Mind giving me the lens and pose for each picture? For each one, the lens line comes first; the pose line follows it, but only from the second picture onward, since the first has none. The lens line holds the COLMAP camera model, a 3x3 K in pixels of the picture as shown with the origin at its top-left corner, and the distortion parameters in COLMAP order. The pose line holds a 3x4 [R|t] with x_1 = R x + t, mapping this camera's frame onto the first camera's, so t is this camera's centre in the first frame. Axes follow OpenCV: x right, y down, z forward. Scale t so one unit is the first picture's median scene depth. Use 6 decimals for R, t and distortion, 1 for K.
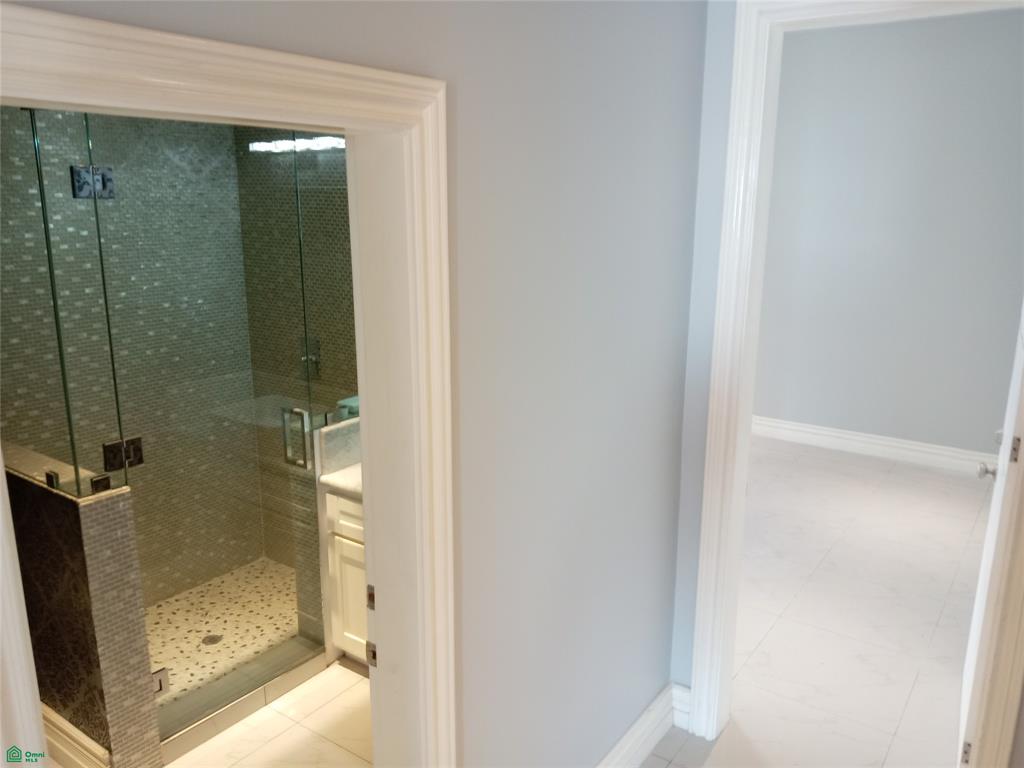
lens RADIAL K [[802.2, 0, 519.6], [0, 802.2, 380.5], [0, 0, 1]] dist [0.059567, -0.102282]
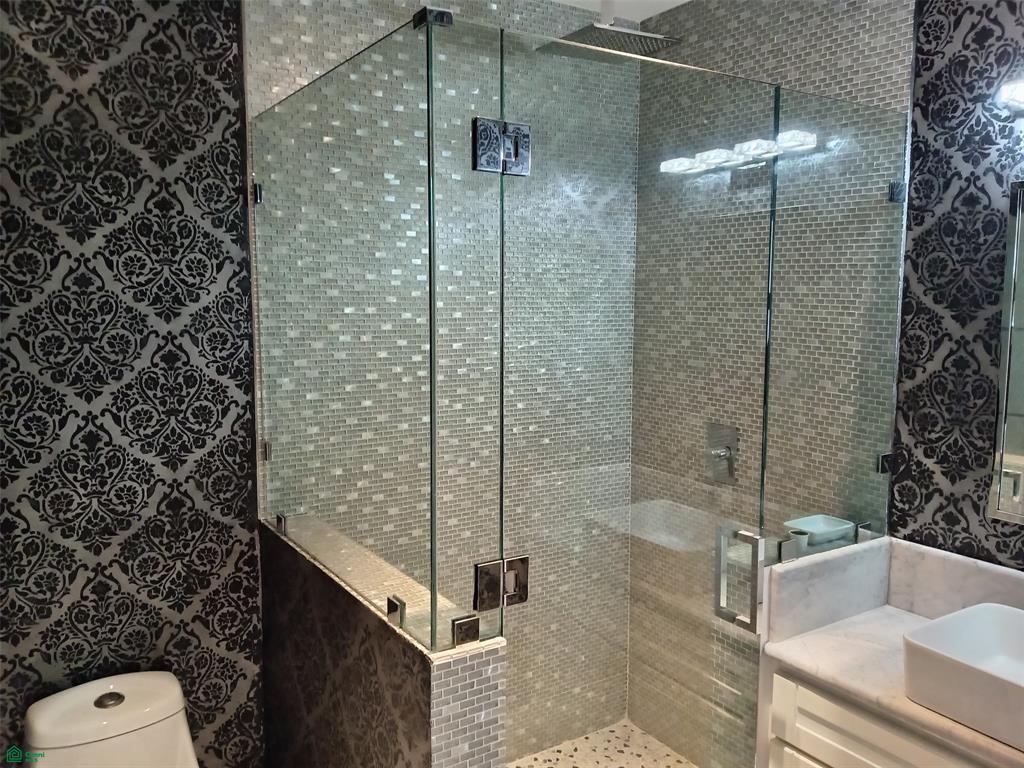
lens RADIAL K [[802.2, 0, 522.3], [0, 802.2, 383.6], [0, 0, 1]] dist [0.059567, -0.102282]
pose [[0.932268, 0.040871, -0.359451, -0.201619], [-0.084999, 0.990529, -0.107826, 0.003938], [0.351640, 0.131076, 0.926913, 0.322696]]
